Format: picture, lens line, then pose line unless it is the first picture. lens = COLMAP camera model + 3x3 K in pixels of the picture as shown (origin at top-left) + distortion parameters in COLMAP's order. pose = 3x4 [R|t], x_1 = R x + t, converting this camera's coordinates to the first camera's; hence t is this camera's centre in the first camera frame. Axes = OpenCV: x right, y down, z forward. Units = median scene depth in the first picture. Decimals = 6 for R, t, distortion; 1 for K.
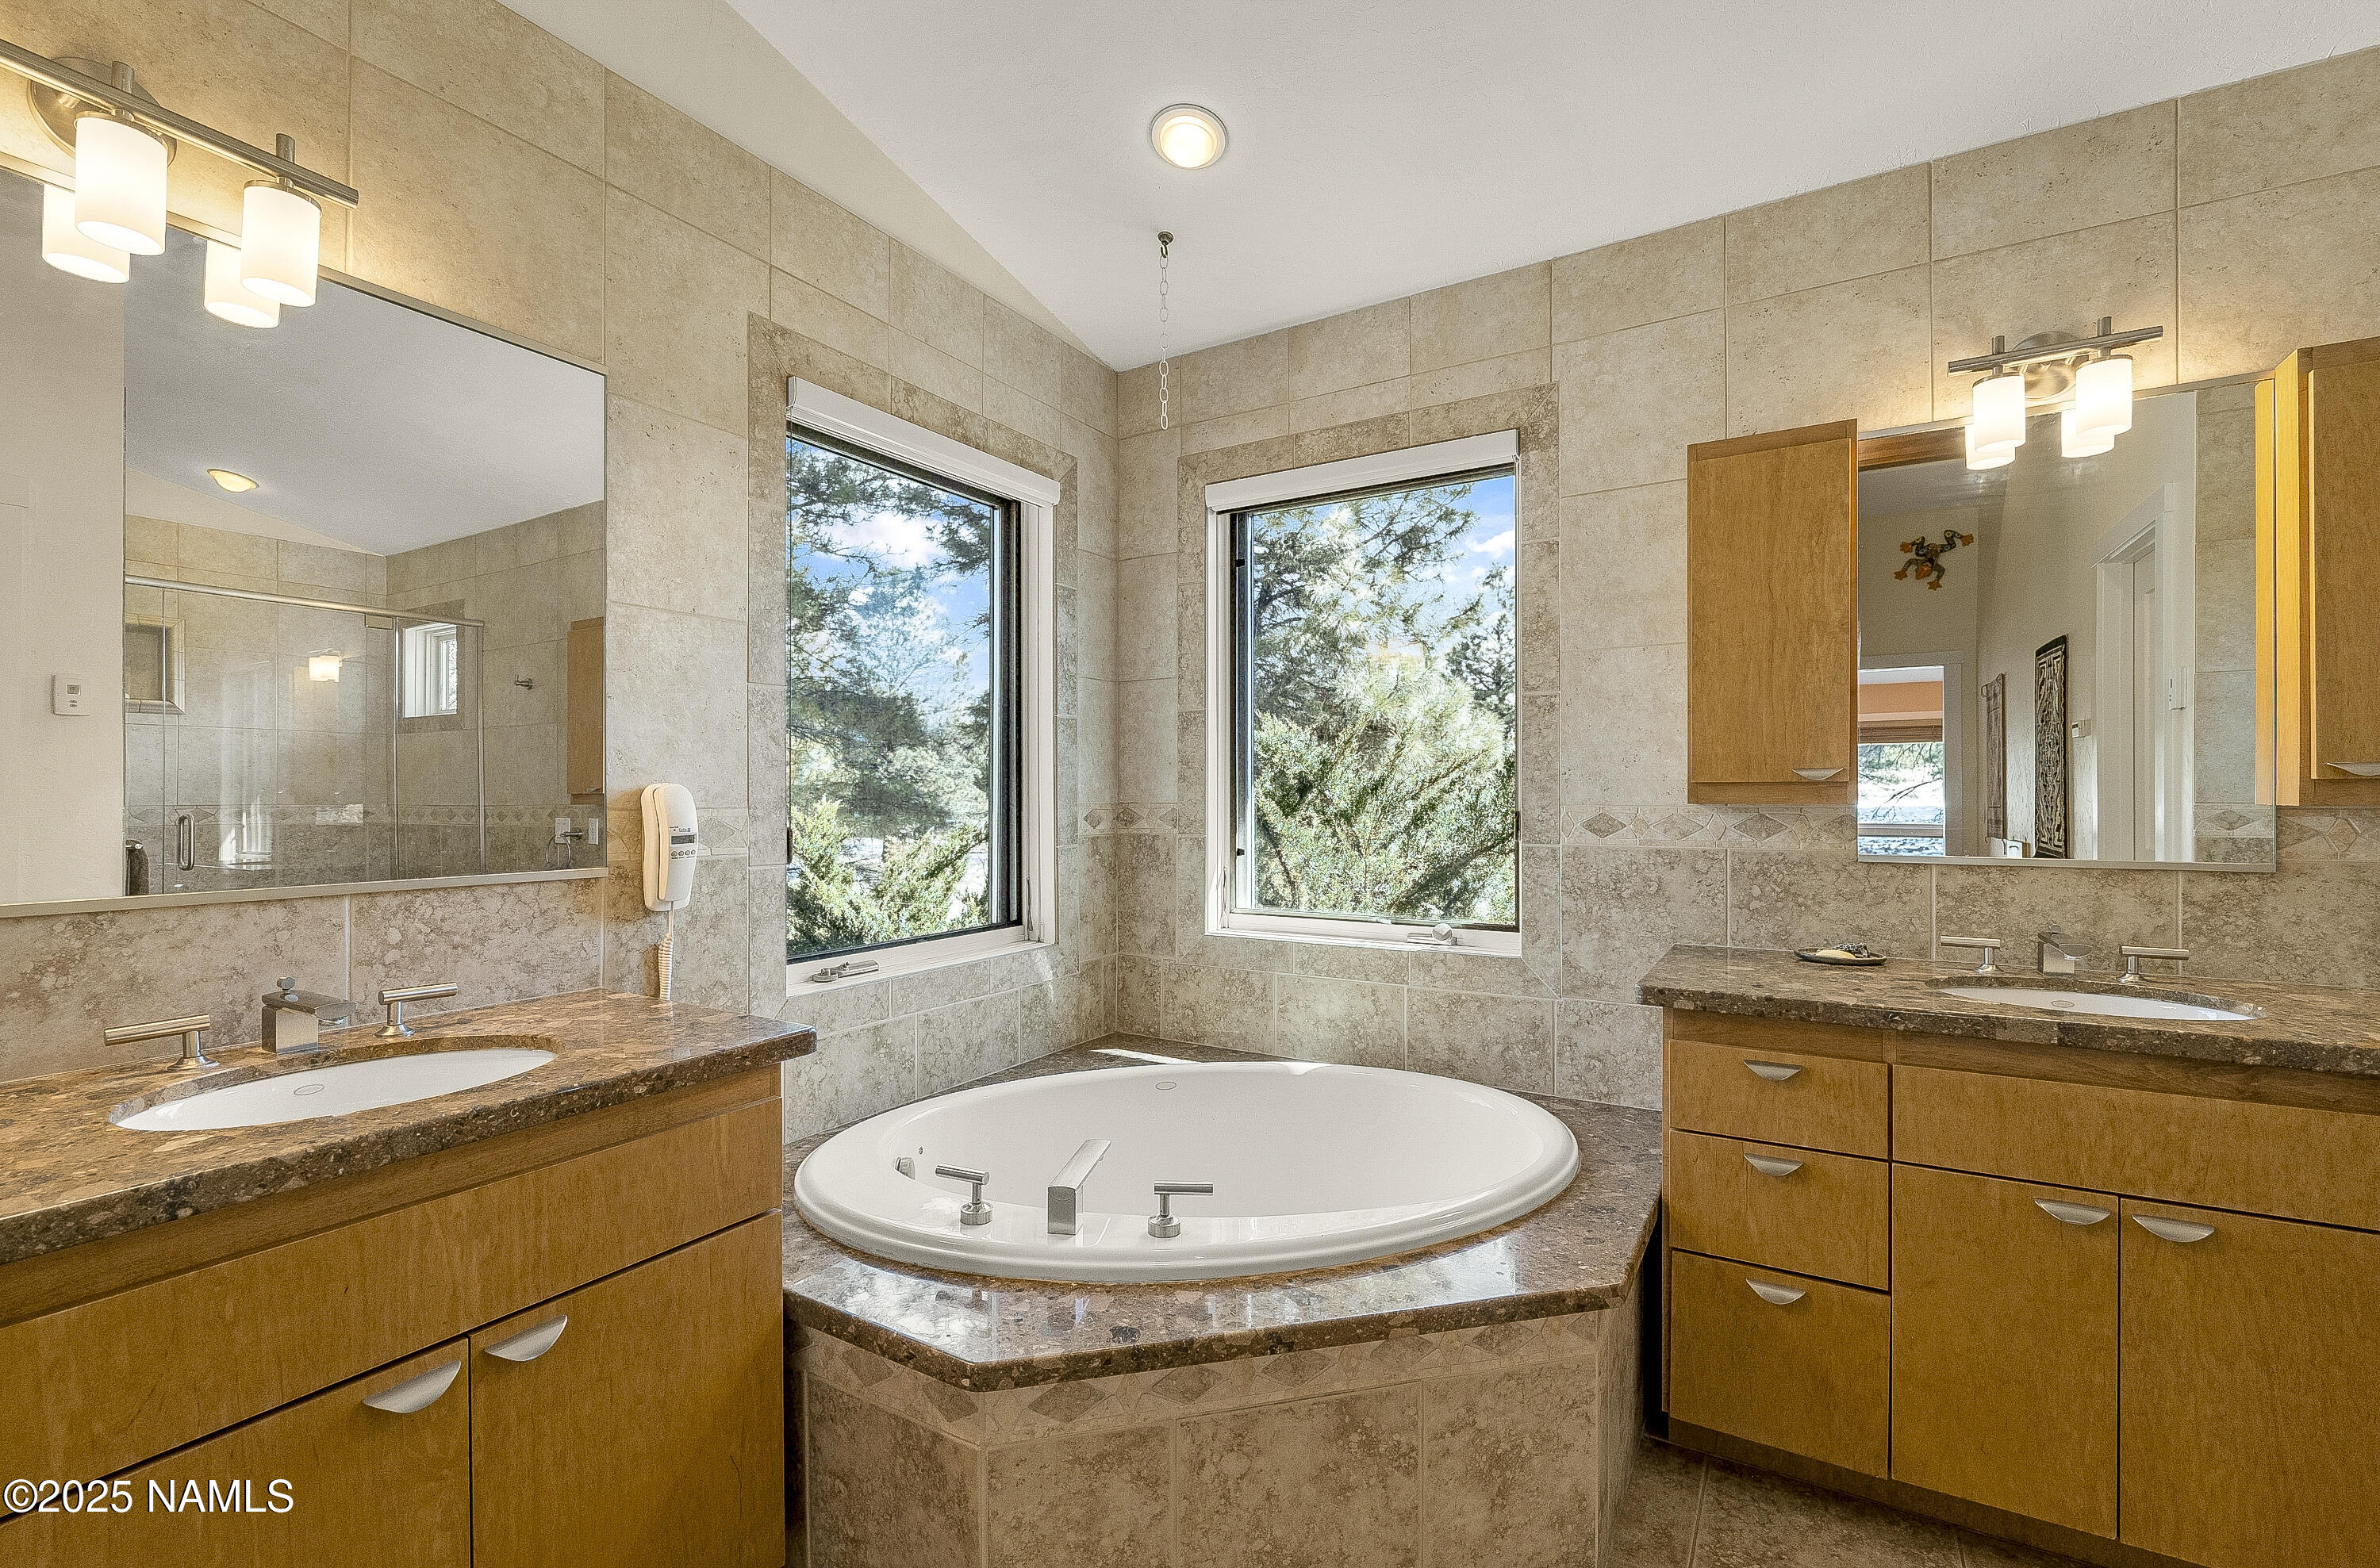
lens RADIAL K [[1035.5, 0, 1190.0], [0, 1035.5, 784.0], [0, 0, 1]] dist [-0.000222, -0.000052]
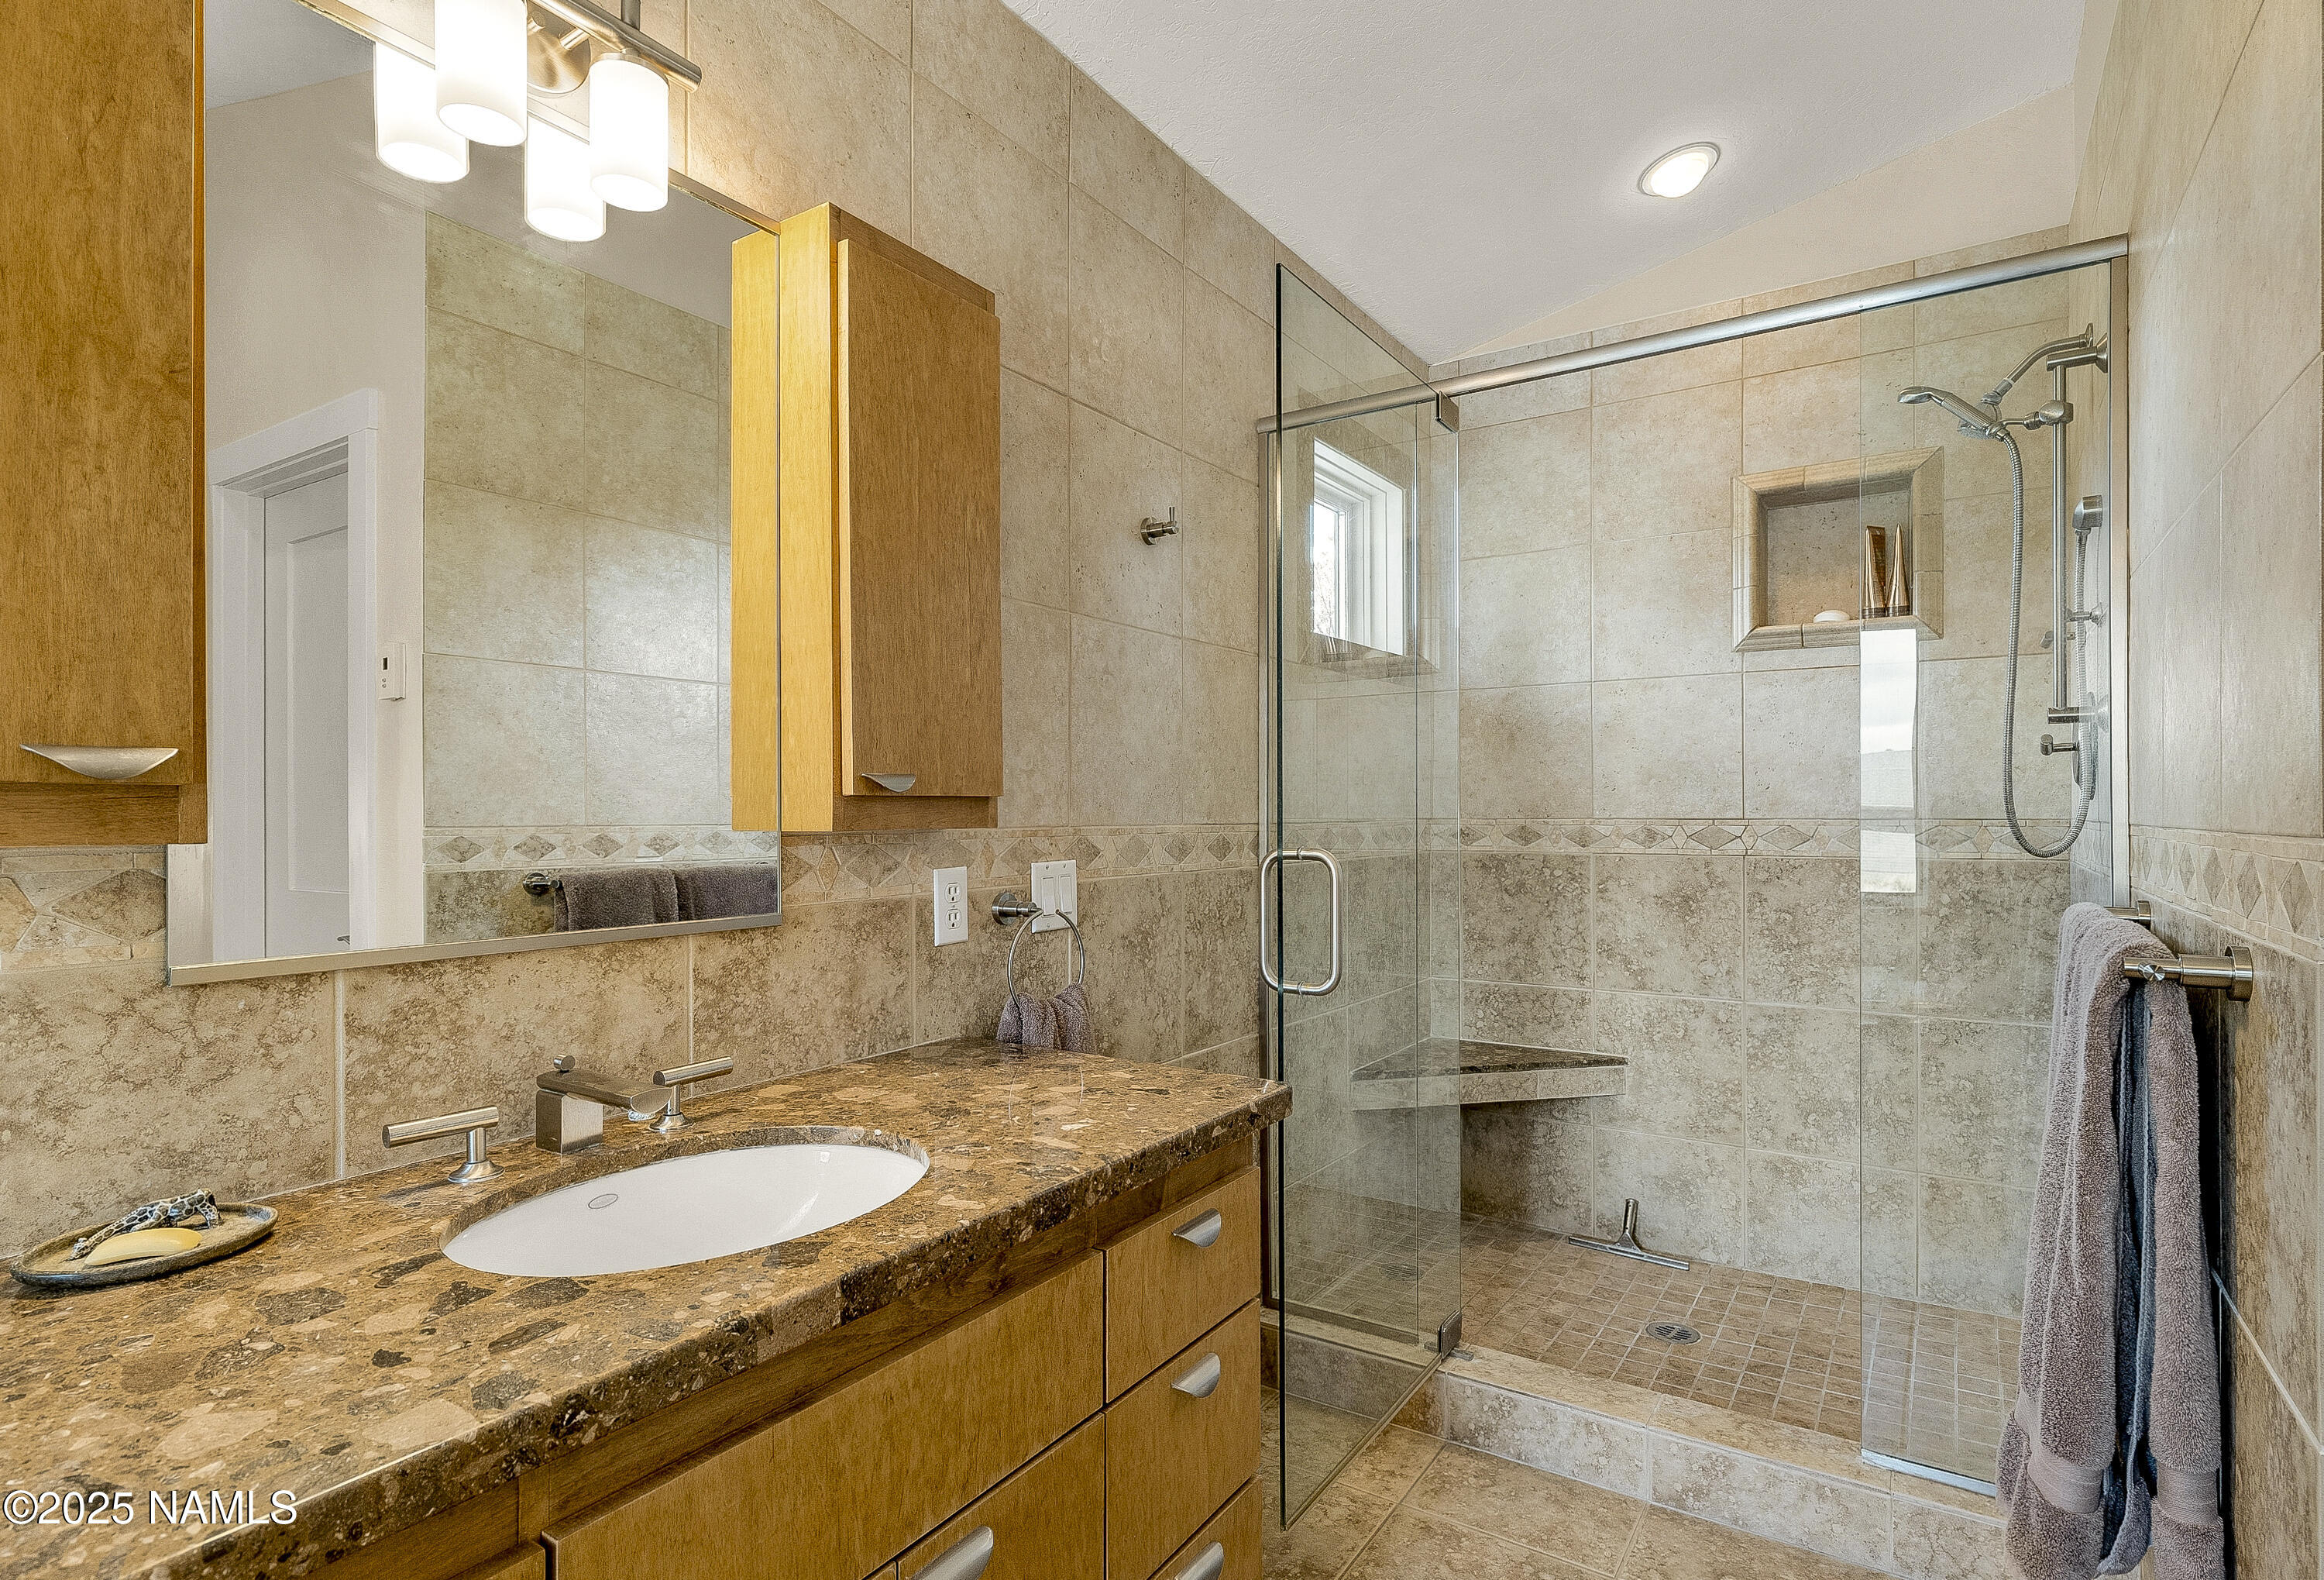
lens RADIAL K [[1174.5, 0, 1159.4], [0, 1174.5, 821.5], [0, 0, 1]] dist [-0.003047, 0.000558]
pose [[0.045082, -0.007147, 0.998958, 0.215528], [-0.008228, 0.999938, 0.007526, 0.004624], [-0.998949, -0.008558, 0.045021, 0.616077]]
